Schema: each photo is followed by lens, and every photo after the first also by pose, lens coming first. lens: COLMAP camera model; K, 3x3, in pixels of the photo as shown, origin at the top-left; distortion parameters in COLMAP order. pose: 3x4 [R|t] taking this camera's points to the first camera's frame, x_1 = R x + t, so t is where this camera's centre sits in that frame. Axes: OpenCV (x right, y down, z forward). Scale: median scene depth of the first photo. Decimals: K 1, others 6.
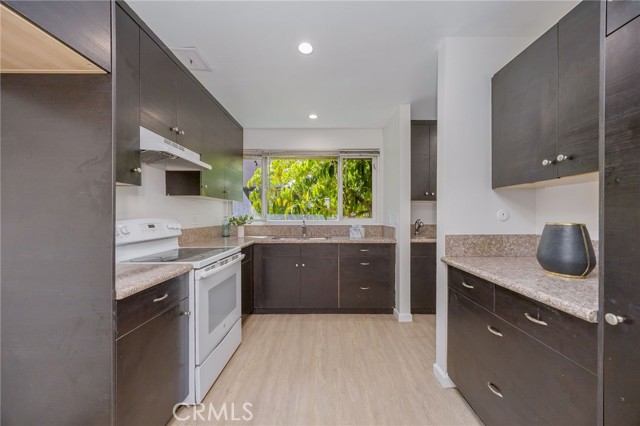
lens RADIAL K [[247.3, 0, 321.0], [0, 247.3, 216.0], [0, 0, 1]] dist [0.001633, -0.000243]
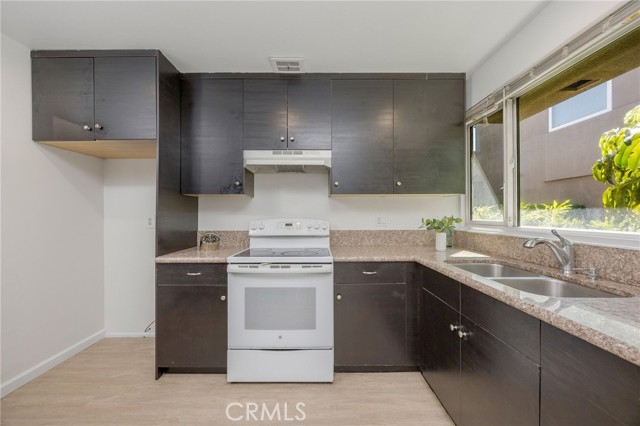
lens RADIAL K [[247.3, 0, 319.4], [0, 247.3, 215.6], [0, 0, 1]] dist [0.001633, -0.000243]
pose [[0.005414, -0.000939, -0.999985, 0.545666], [0.000410, 0.999999, -0.000937, -0.002055], [0.999985, -0.000405, 0.005414, 1.195339]]
